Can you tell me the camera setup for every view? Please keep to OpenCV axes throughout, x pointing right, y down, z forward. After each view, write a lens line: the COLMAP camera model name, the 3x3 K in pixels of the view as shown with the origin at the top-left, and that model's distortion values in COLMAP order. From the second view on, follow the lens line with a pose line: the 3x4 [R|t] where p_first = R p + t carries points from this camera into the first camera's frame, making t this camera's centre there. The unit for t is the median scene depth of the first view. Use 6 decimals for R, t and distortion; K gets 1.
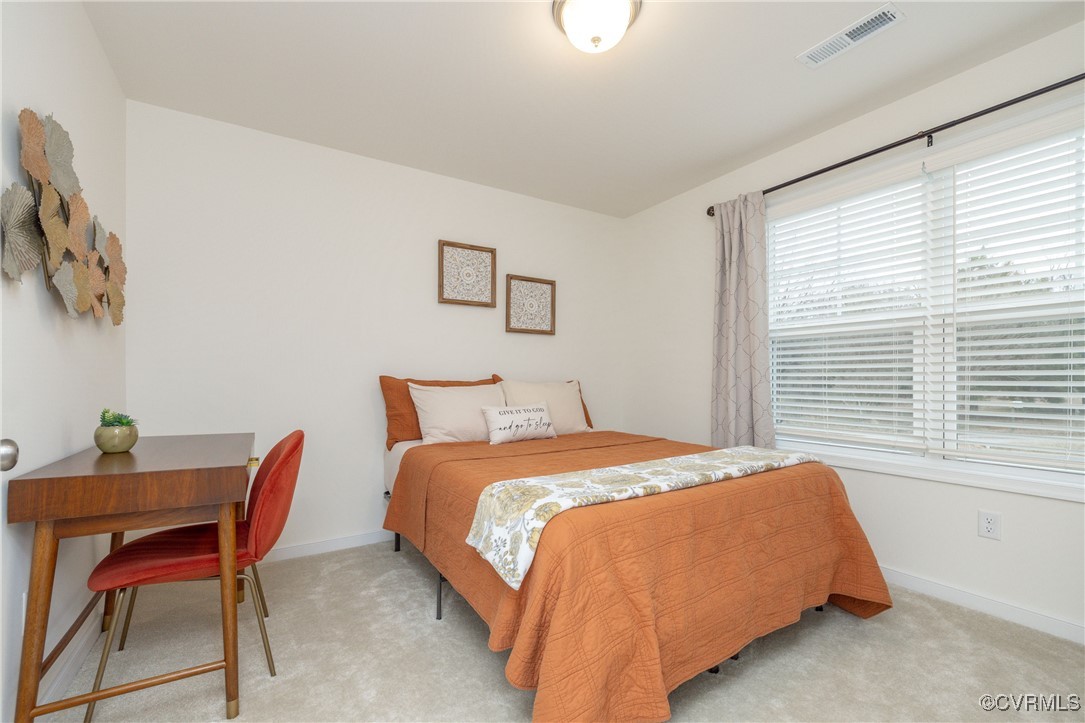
lens RADIAL K [[457.5, 0, 537.8], [0, 457.5, 376.1], [0, 0, 1]] dist [-0.000367, 0.000011]
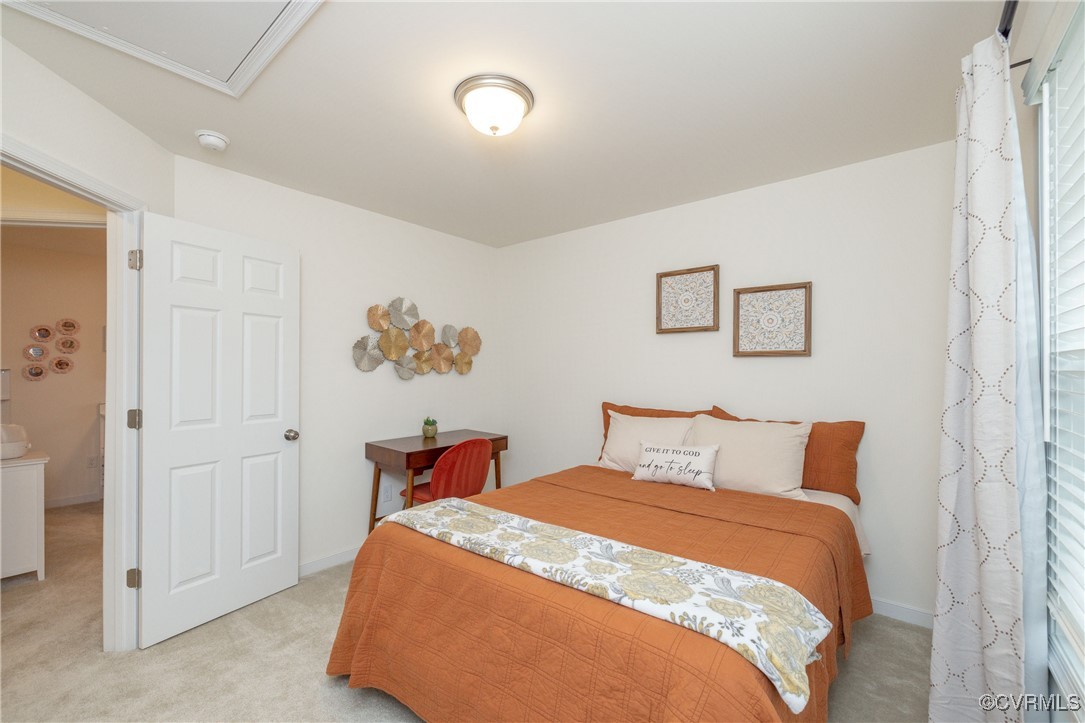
lens RADIAL K [[451.0, 0, 539.2], [0, 451.0, 368.8], [0, 0, 1]] dist [-0.010329, 0.000186]
pose [[0.326500, -0.000543, -0.945197, 0.659115], [0.004911, 0.999987, 0.001122, -0.082360], [0.945184, -0.005008, 0.326499, 0.407364]]
